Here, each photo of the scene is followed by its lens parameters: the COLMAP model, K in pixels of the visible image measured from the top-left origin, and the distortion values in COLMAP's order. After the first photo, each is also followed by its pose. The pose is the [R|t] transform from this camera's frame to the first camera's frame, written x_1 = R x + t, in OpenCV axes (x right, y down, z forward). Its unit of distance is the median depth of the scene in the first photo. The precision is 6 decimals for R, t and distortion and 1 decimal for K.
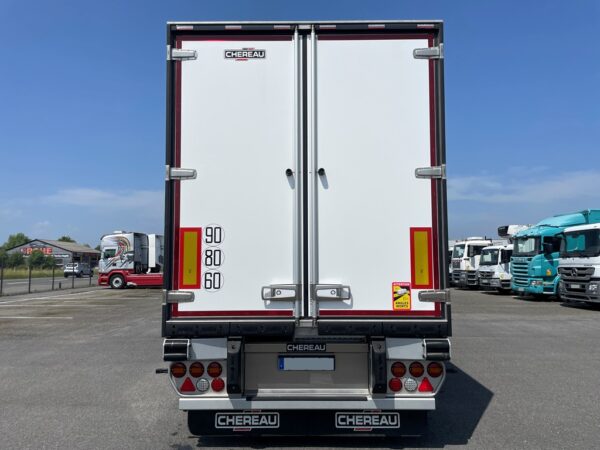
lens RADIAL K [[459.9, 0, 300.0], [0, 459.9, 225.0], [0, 0, 1]] dist [0.006652, -0.001864]
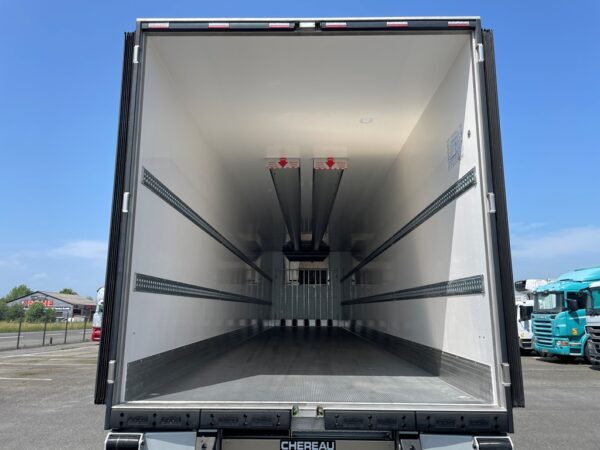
lens RADIAL K [[446.0, 0, 300.0], [0, 446.0, 225.0], [0, 0, 1]] dist [0.071441, -0.103632]
pose [[0.999902, 0.005242, -0.012980, 0.003455], [-0.006749, 0.992878, -0.118941, 0.003646], [0.012264, 0.119017, 0.992816, 0.101348]]
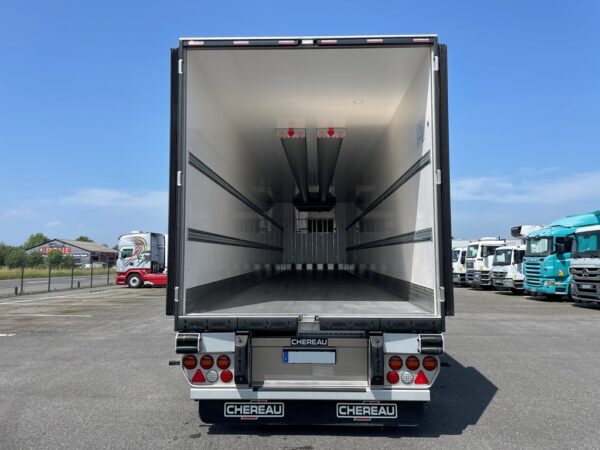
lens RADIAL K [[462.7, 0, 308.6], [0, 462.7, 224.4], [0, 0, 1]] dist [0.005857, 0.005144]
pose [[0.999823, 0.000371, -0.018833, 0.012544], [-0.000385, 1.000000, -0.000744, -0.002211], [0.018833, 0.000751, 0.999822, -0.028664]]
